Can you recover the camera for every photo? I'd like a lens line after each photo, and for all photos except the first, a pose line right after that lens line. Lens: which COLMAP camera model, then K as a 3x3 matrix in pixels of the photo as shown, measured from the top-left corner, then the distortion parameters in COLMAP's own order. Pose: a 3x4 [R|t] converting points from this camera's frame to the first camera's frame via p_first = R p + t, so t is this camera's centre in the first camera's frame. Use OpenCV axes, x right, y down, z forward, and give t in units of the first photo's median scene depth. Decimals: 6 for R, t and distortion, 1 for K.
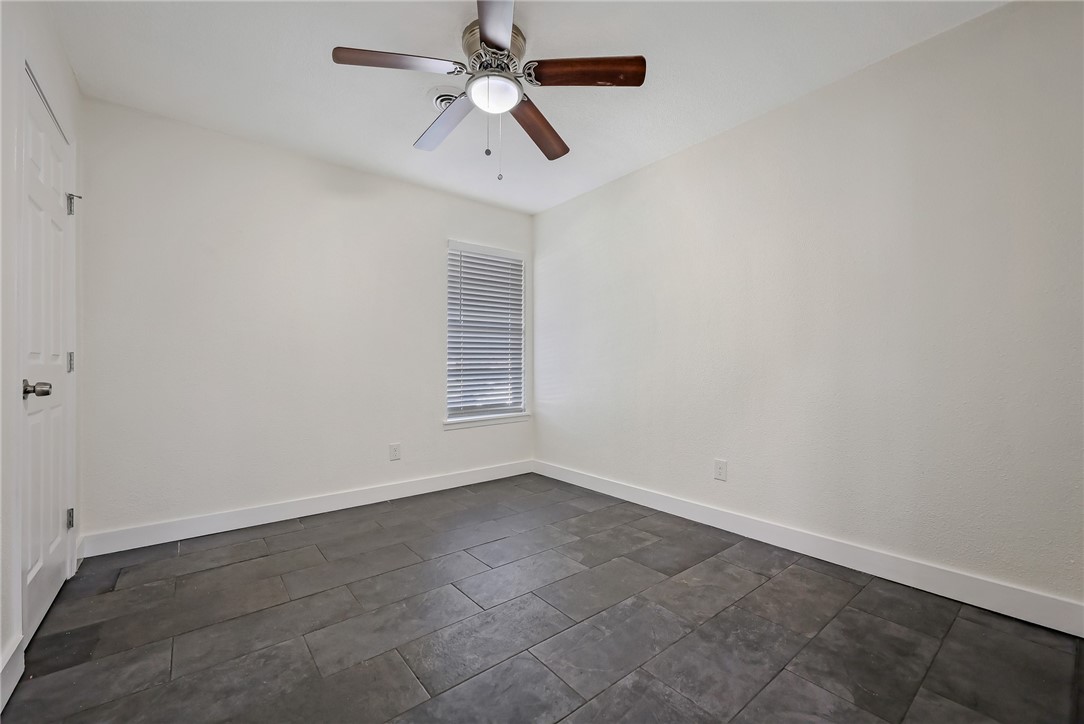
lens RADIAL K [[438.9, 0, 542.0], [0, 438.9, 362.0], [0, 0, 1]] dist [-0.000628, -0.000065]
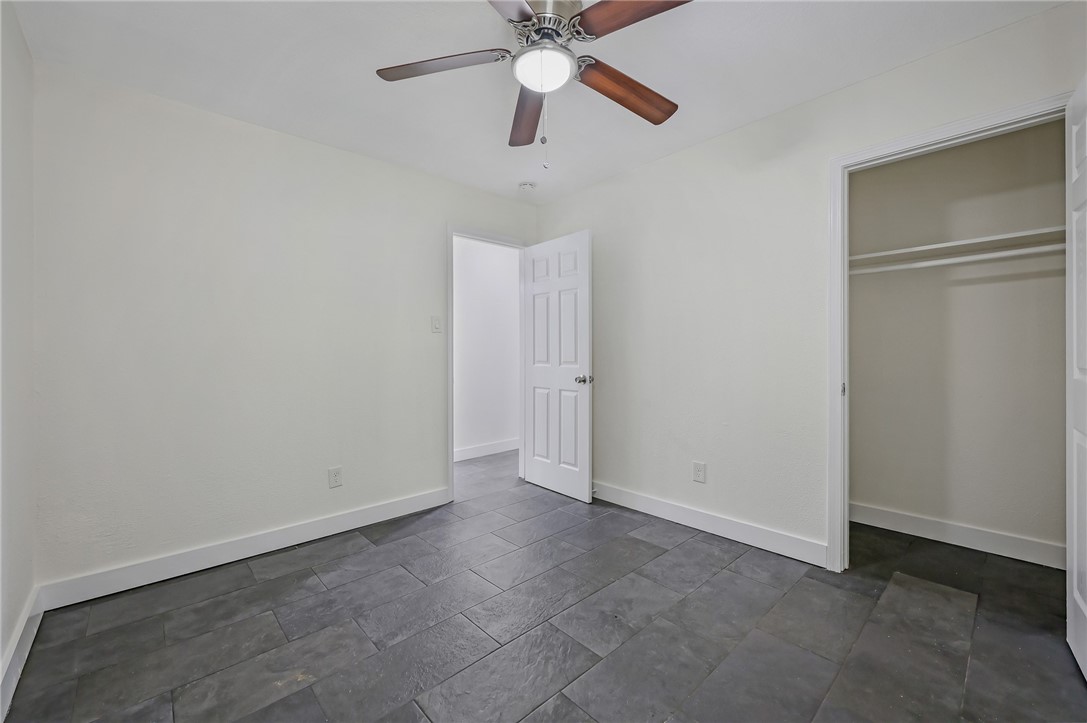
lens RADIAL K [[440.1, 0, 543.5], [0, 440.1, 361.5], [0, 0, 1]] dist [-0.000628, -0.000065]
pose [[-0.996478, 0.013748, -0.082722, -0.047430], [0.013289, 0.999893, 0.006105, -0.055676], [0.082797, 0.004984, -0.996554, 2.245493]]
